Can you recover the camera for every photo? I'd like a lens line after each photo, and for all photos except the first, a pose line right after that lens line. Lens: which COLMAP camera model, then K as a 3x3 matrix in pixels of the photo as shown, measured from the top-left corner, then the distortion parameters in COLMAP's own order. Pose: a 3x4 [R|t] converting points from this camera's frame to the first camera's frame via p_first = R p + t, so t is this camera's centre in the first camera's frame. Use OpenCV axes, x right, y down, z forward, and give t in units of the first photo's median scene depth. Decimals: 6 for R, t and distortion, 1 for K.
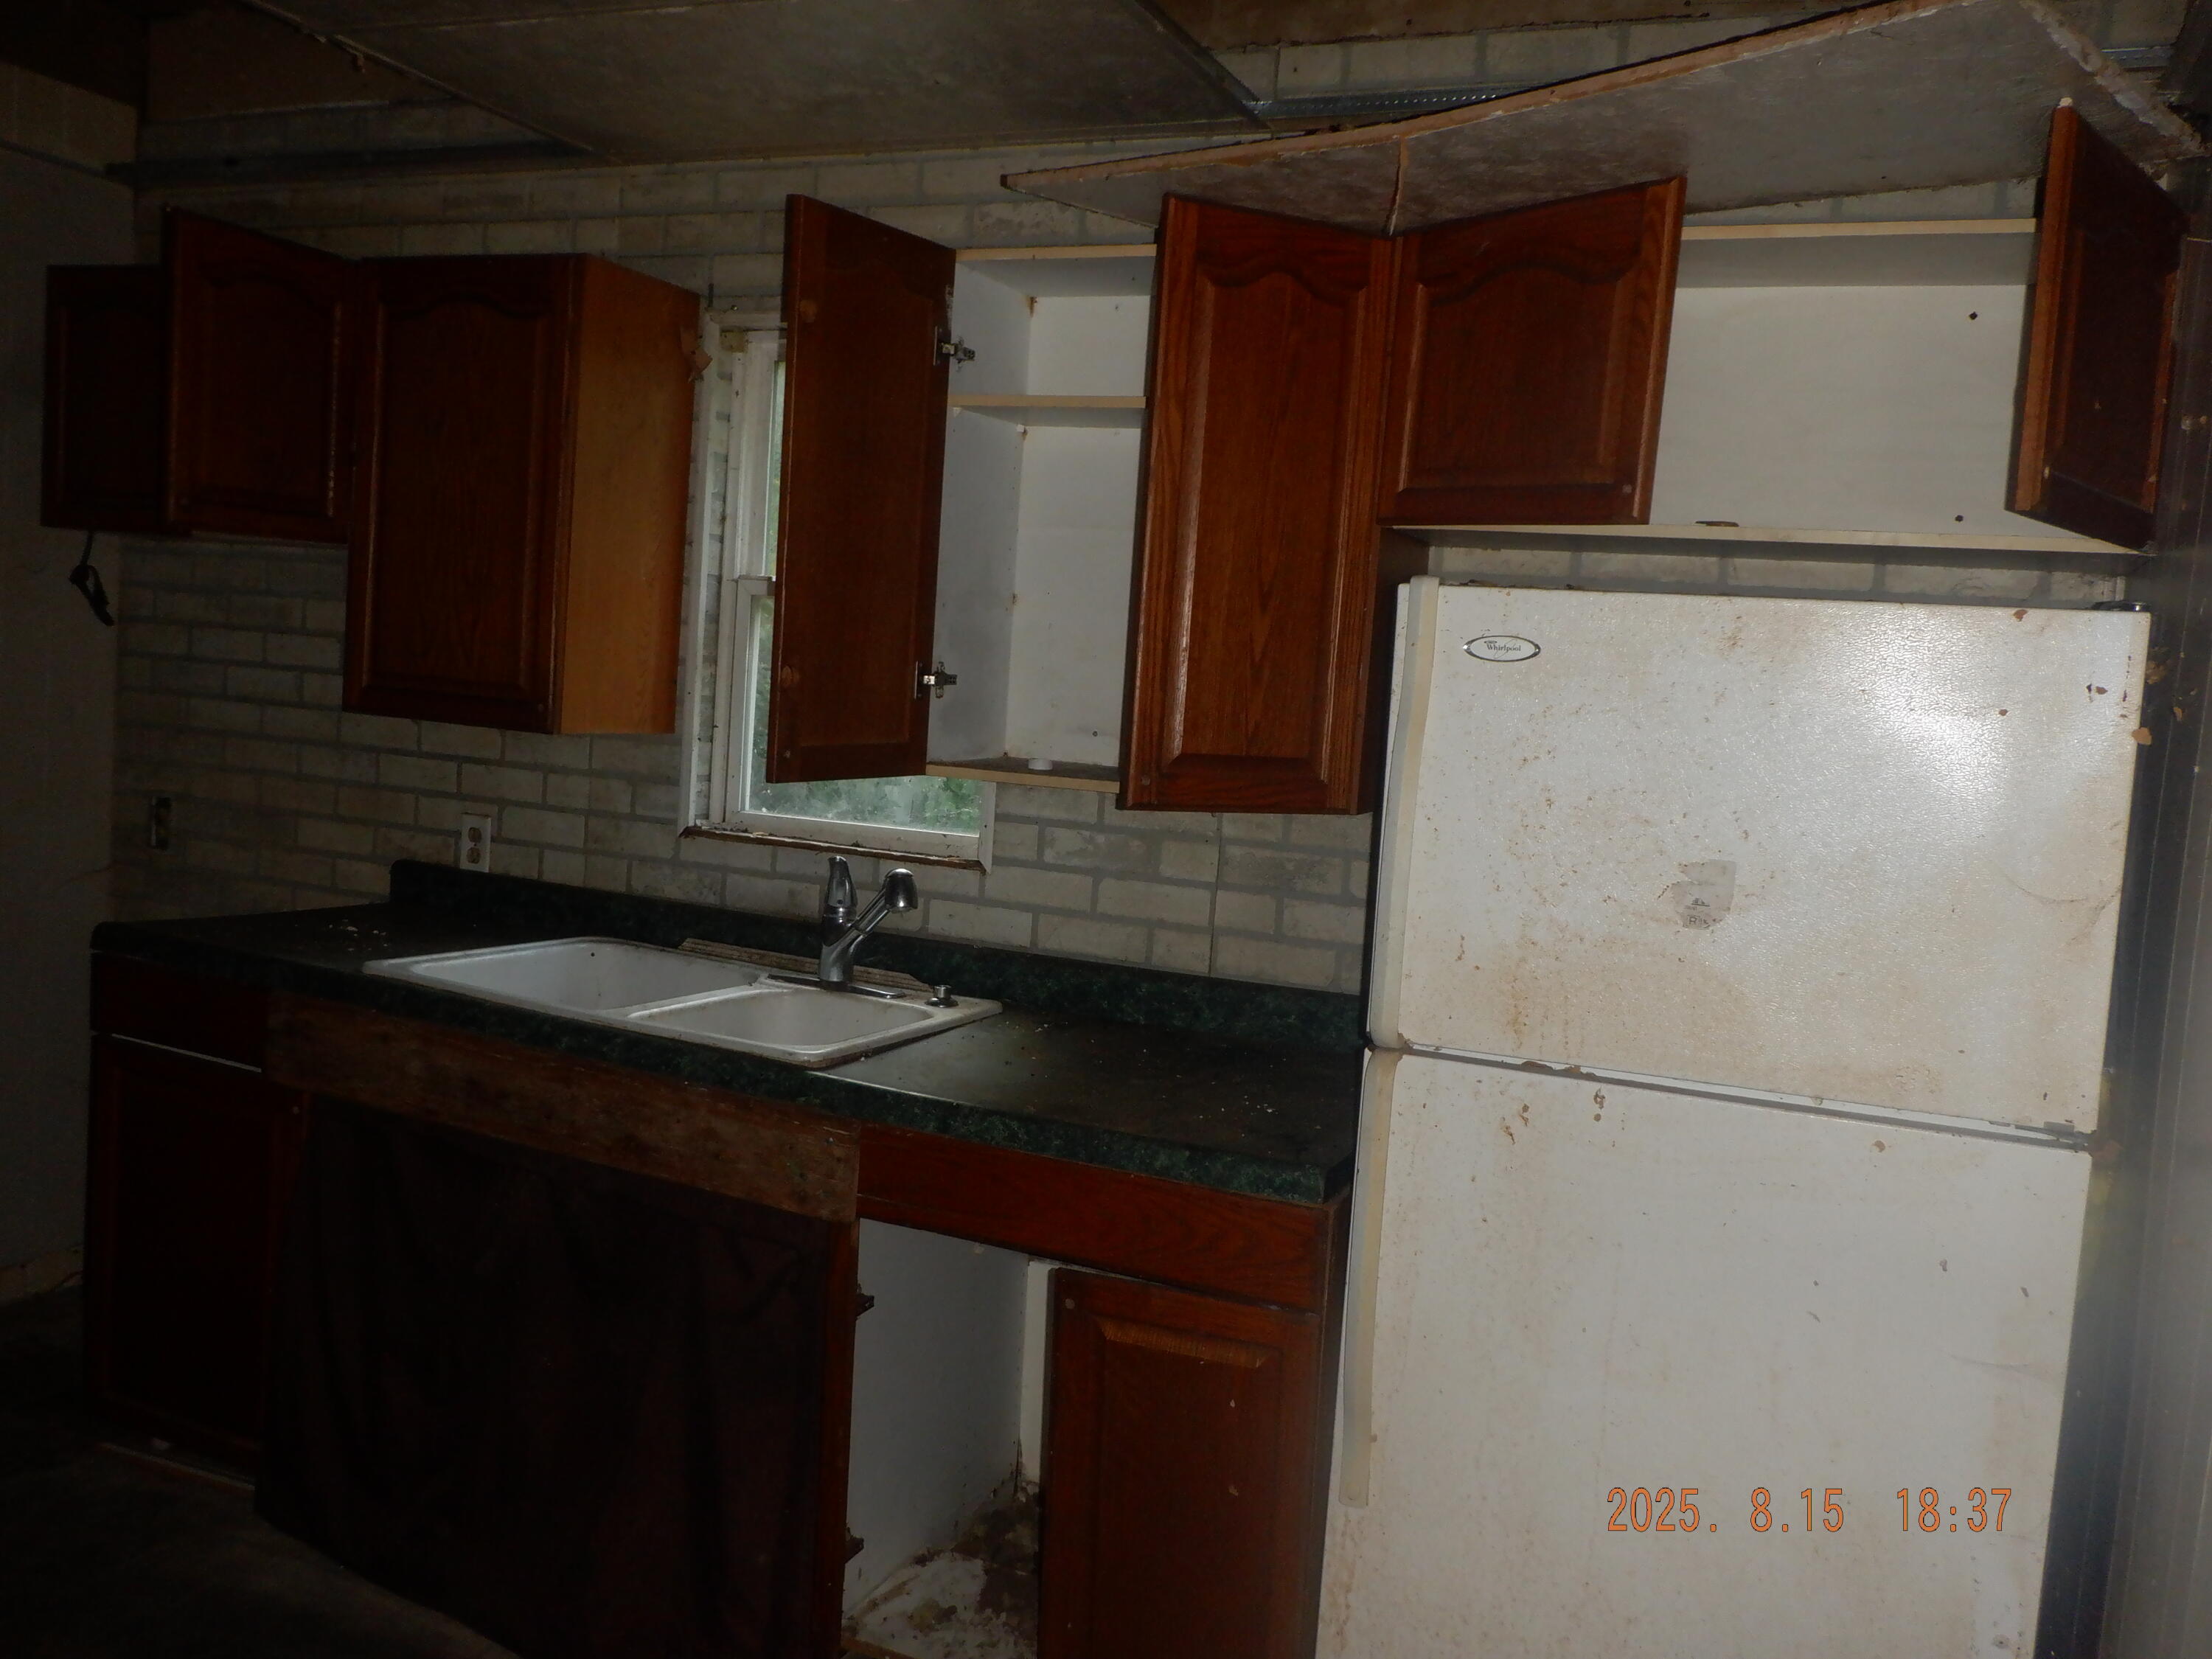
lens RADIAL K [[1823.7, 0, 1109.5], [0, 1823.7, 828.0], [0, 0, 1]] dist [0.000215, -0.002491]
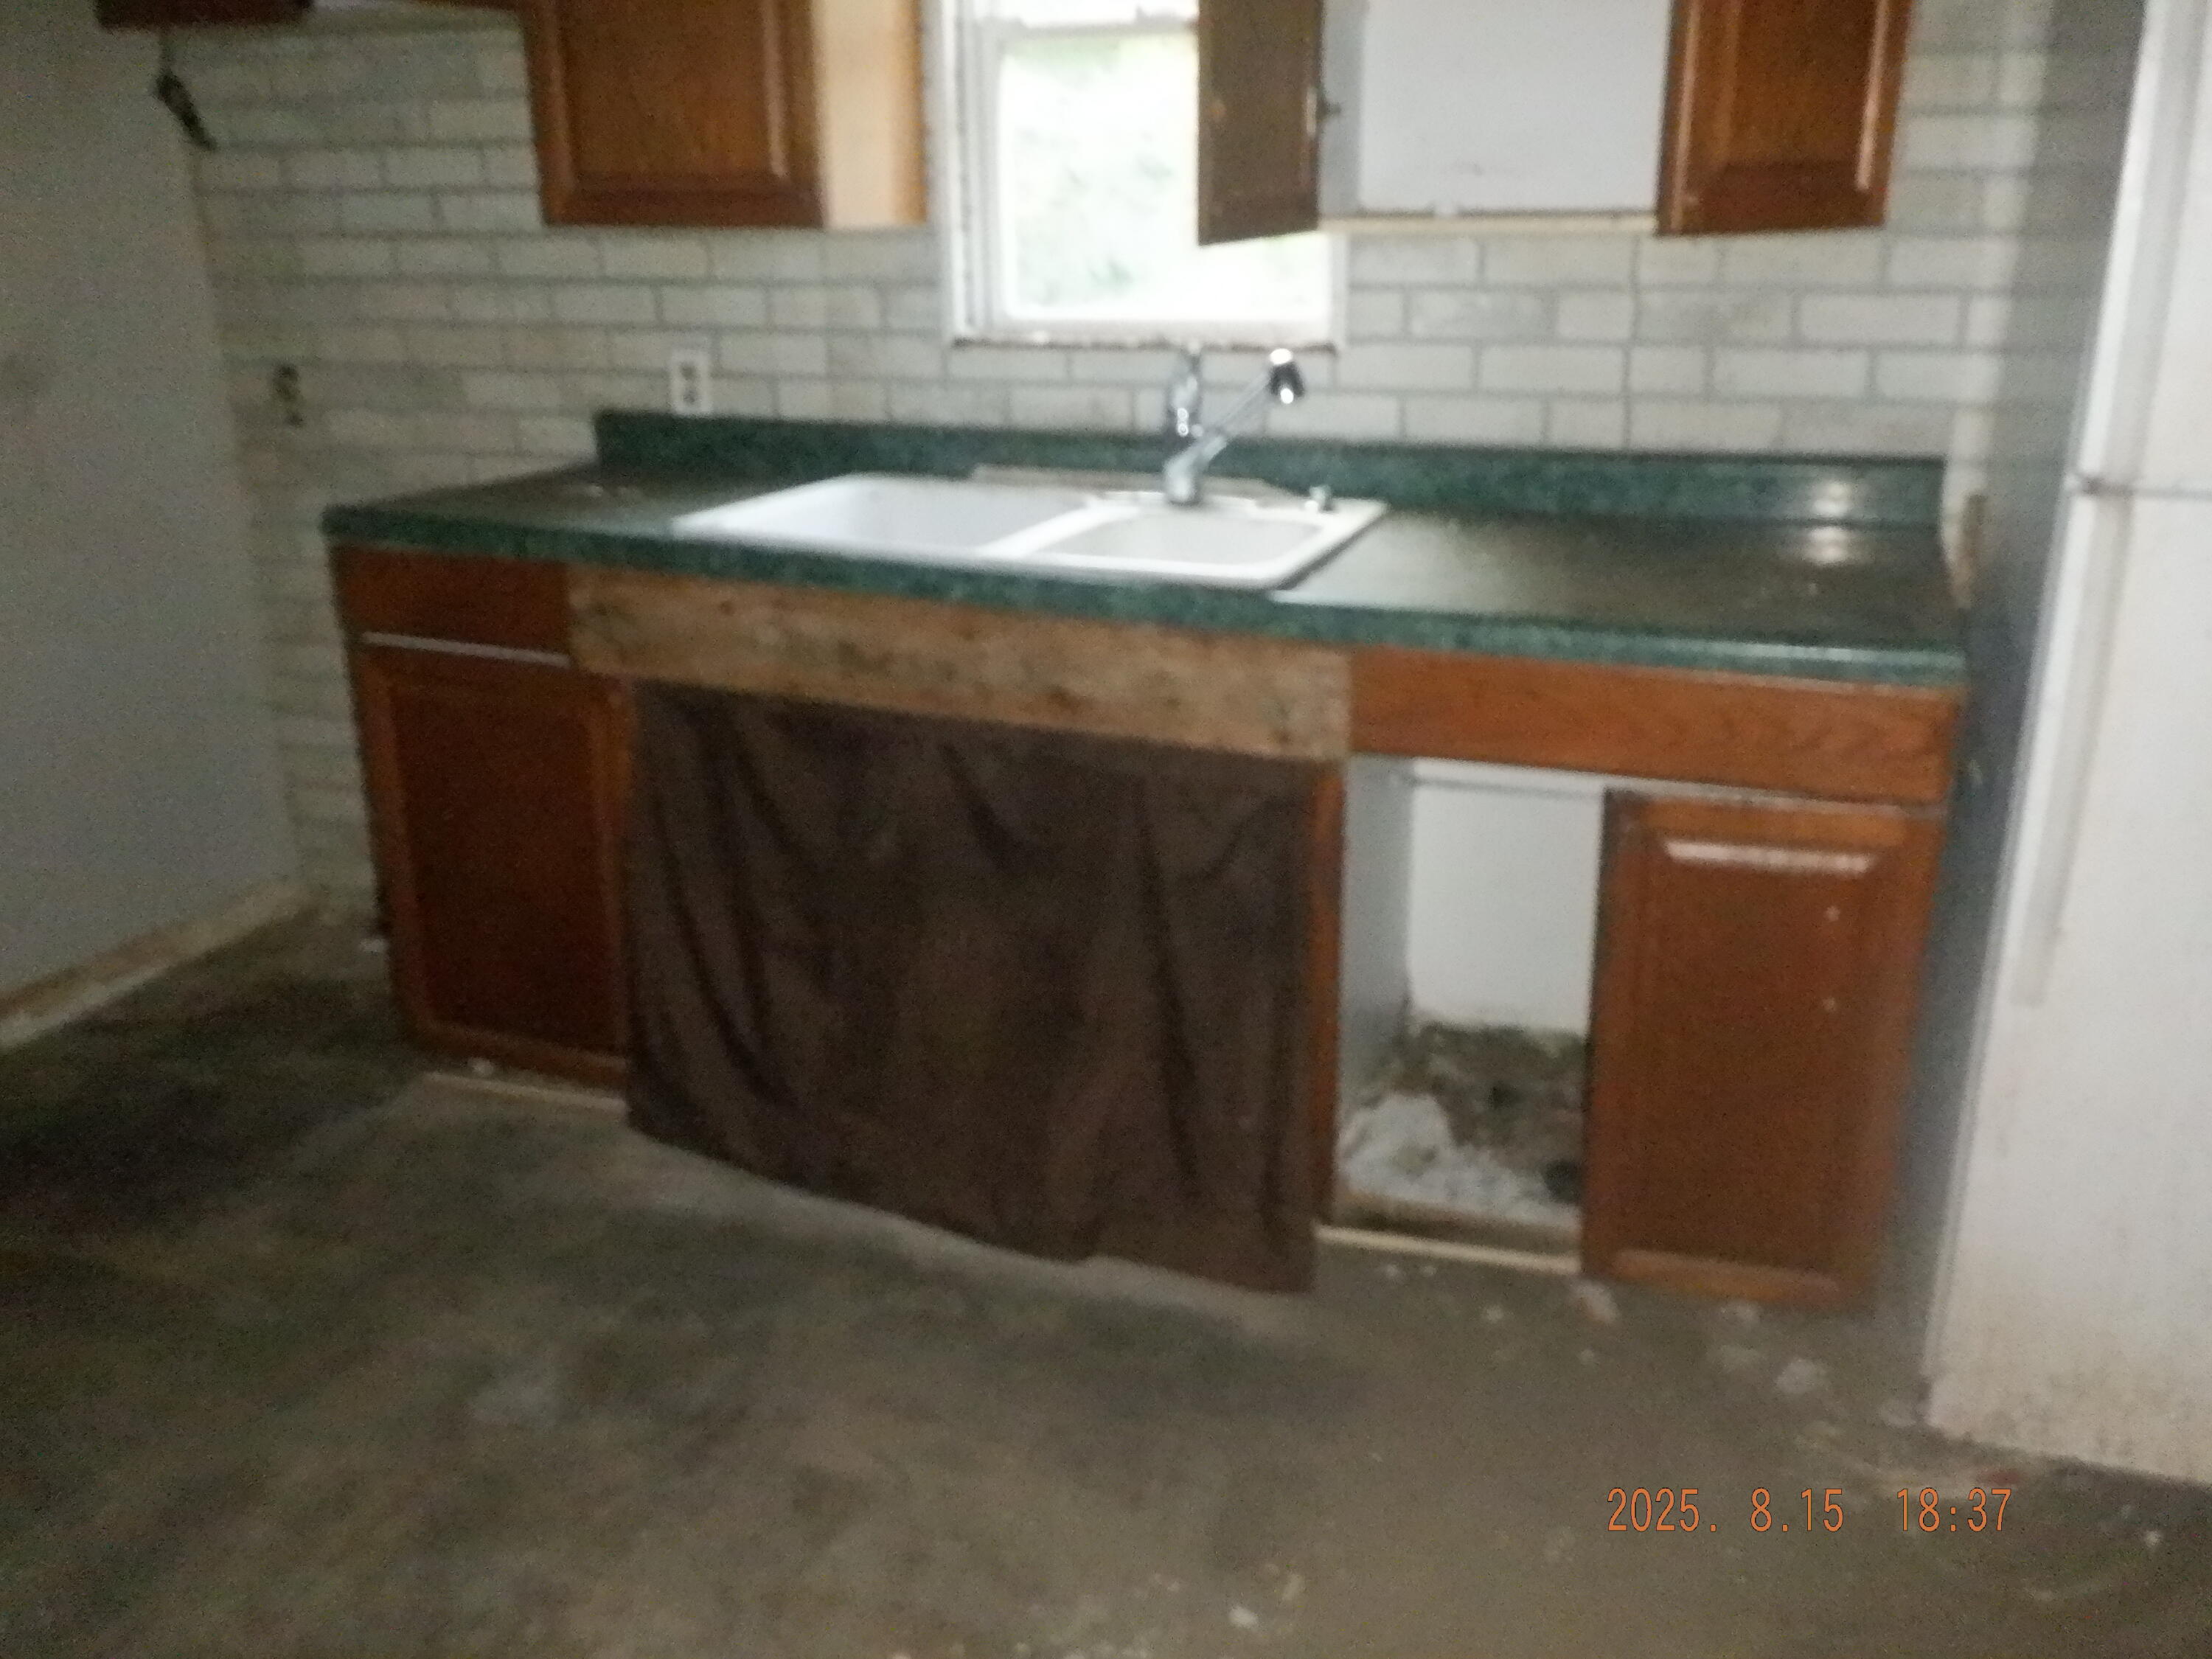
lens RADIAL K [[1823.7, 0, 1118.7], [0, 1823.7, 814.8], [0, 0, 1]] dist [0.000215, -0.002491]
pose [[0.994593, -0.098717, 0.032251, -0.205200], [0.087689, 0.964662, 0.248469, 0.010057], [-0.055639, -0.244298, 0.968103, 0.108681]]
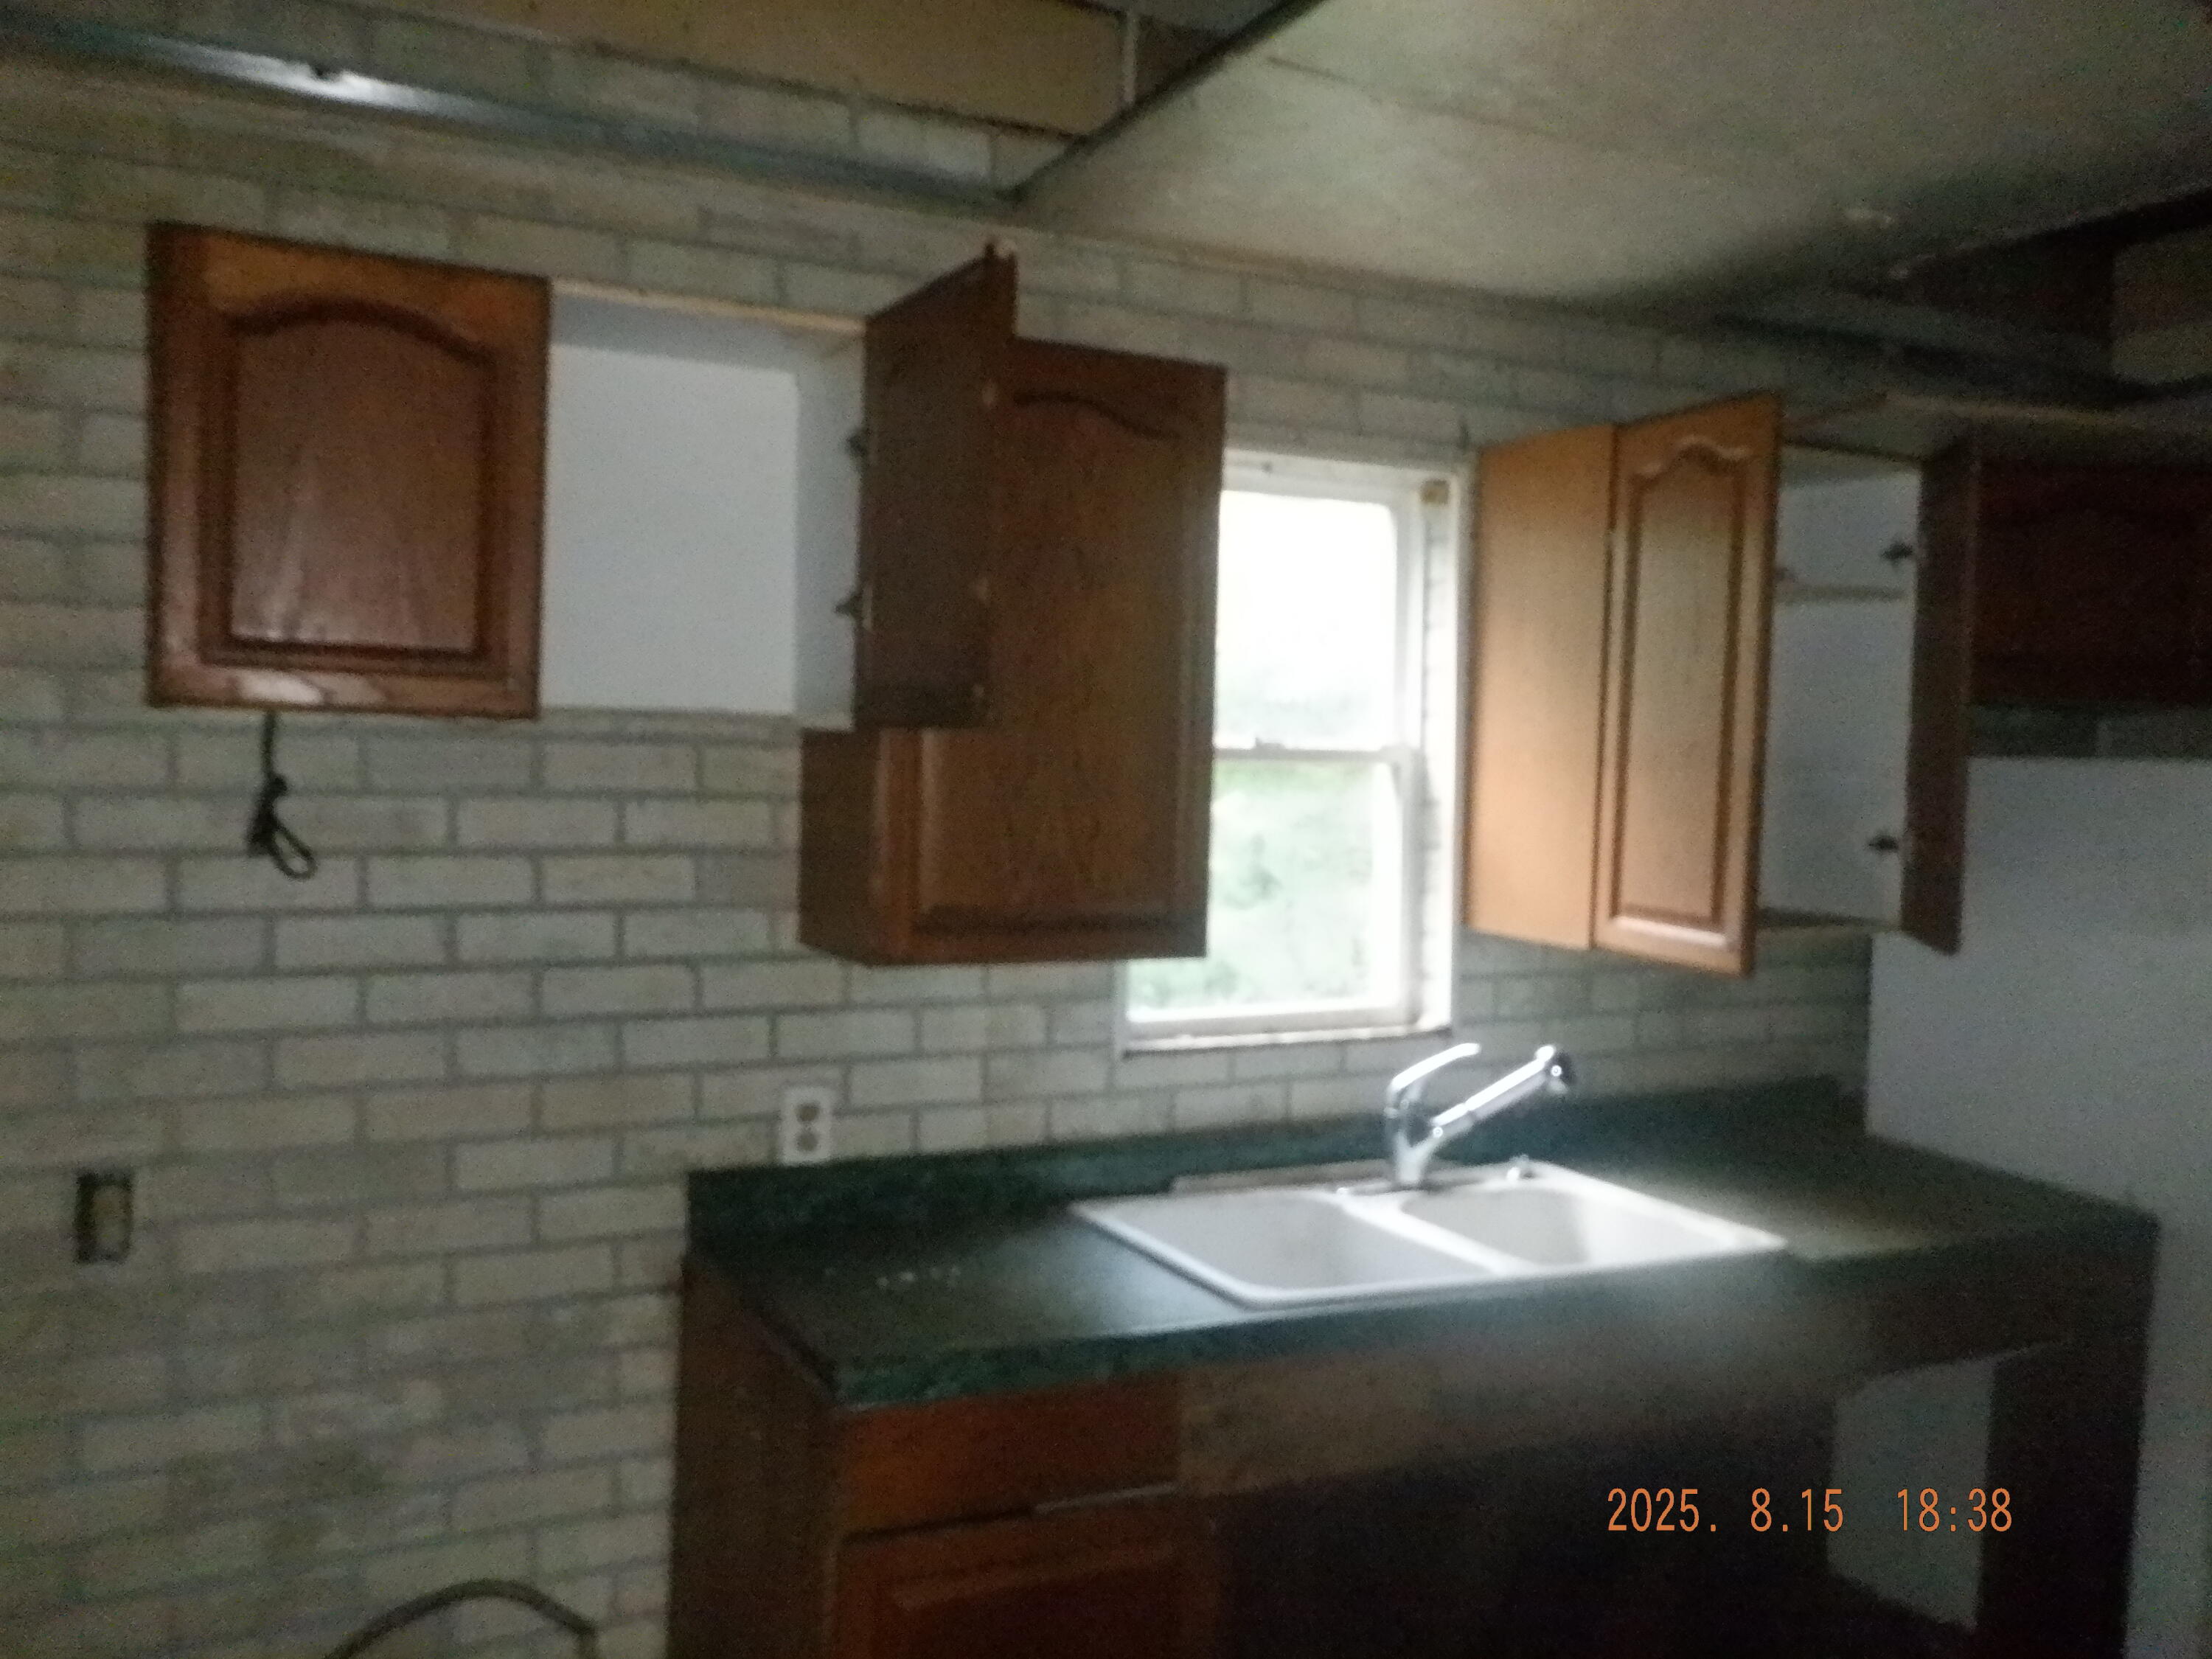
lens RADIAL K [[1823.7, 0, 1109.8], [0, 1823.7, 822.7], [0, 0, 1]] dist [0.000215, -0.002491]
pose [[0.636367, -0.088335, 0.766312, -0.859020], [0.090020, 0.995138, 0.039956, -0.134925], [-0.766116, 0.043557, 0.641225, 0.471494]]
